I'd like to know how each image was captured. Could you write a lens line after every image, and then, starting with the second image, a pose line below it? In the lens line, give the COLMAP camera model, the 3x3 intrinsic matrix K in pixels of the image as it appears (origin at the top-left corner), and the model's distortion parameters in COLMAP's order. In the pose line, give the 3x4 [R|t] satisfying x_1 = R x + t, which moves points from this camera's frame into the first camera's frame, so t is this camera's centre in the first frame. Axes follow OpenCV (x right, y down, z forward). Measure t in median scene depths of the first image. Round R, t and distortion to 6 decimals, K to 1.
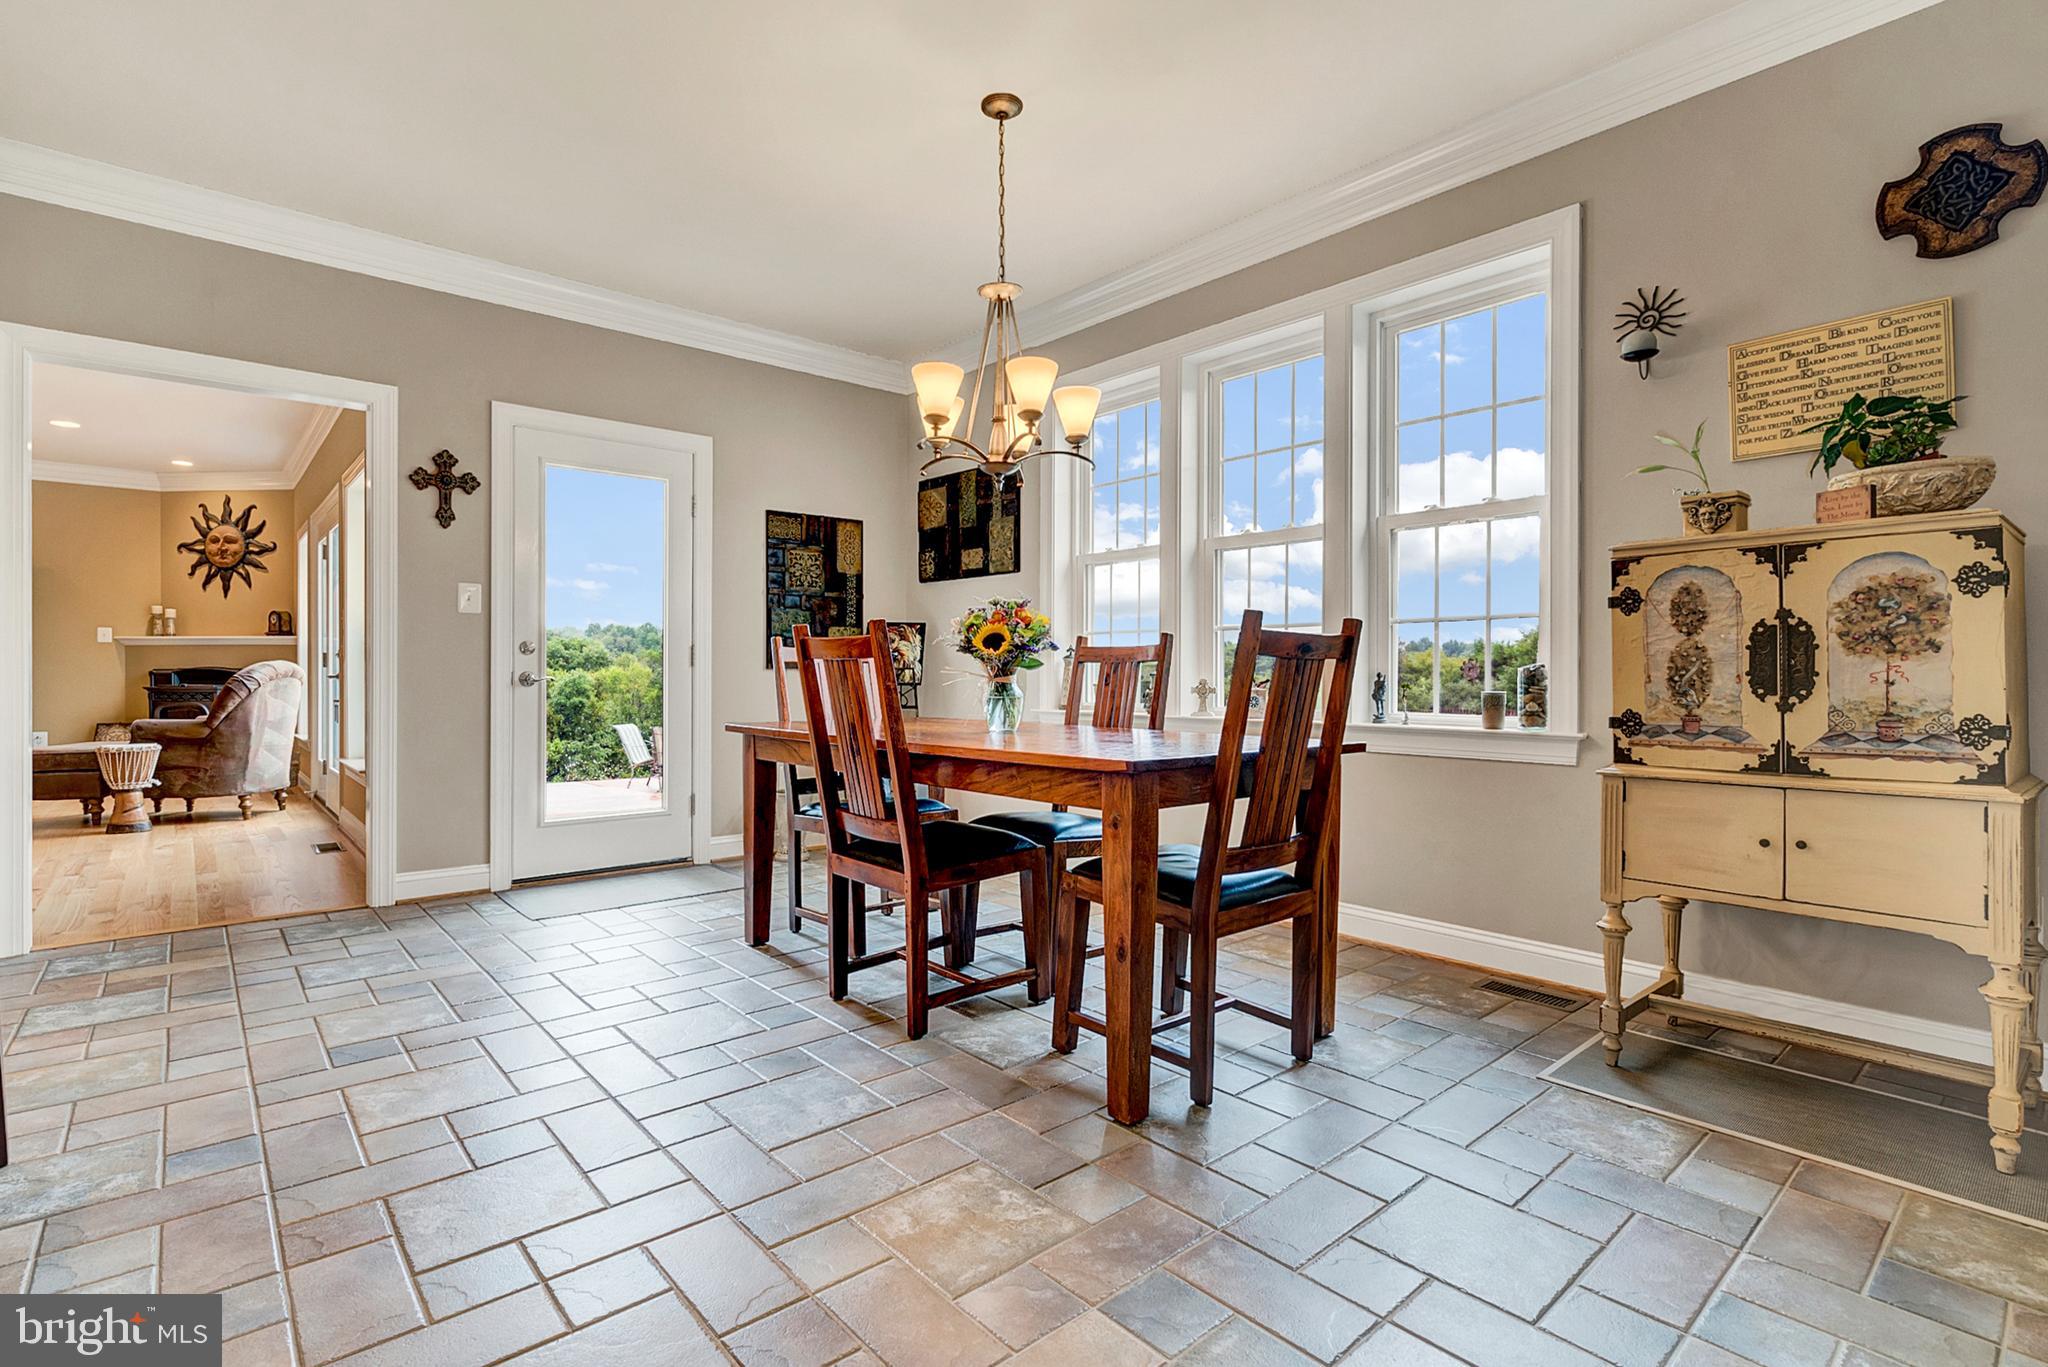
lens RADIAL K [[966.6, 0, 1024.0], [0, 966.6, 676.5], [0, 0, 1]] dist [-0.002412, 0.000660]
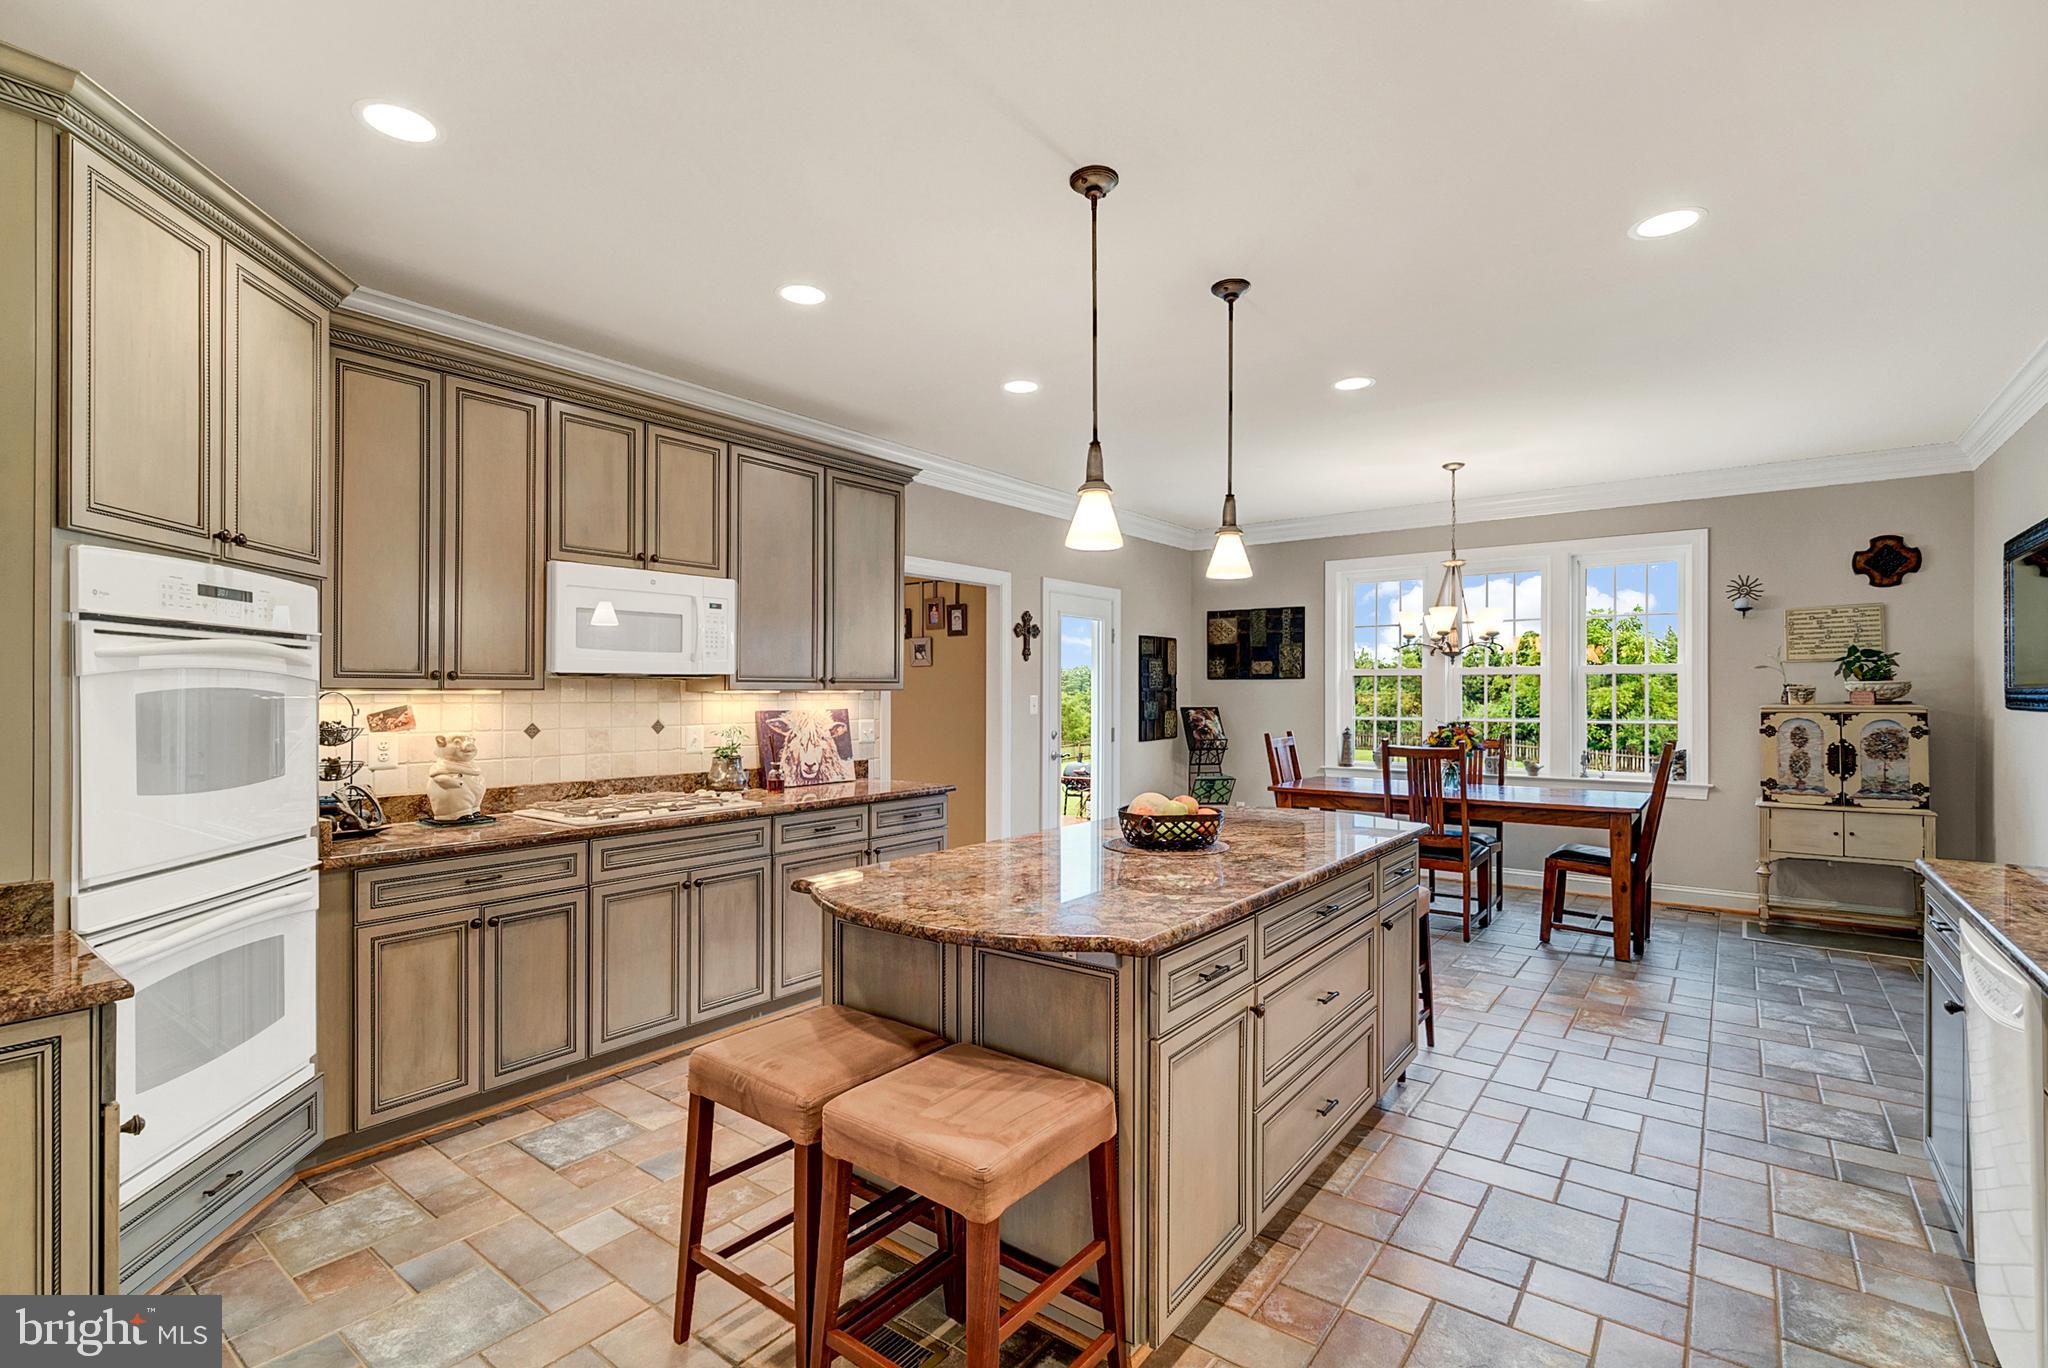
lens RADIAL K [[946.5, 0, 1019.6], [0, 946.5, 691.5], [0, 0, 1]] dist [-0.009476, 0.007453]
pose [[0.979527, -0.002852, 0.201295, -1.579225], [0.003692, 0.999986, -0.003797, -0.169839], [-0.201281, 0.004462, 0.979523, -0.847448]]
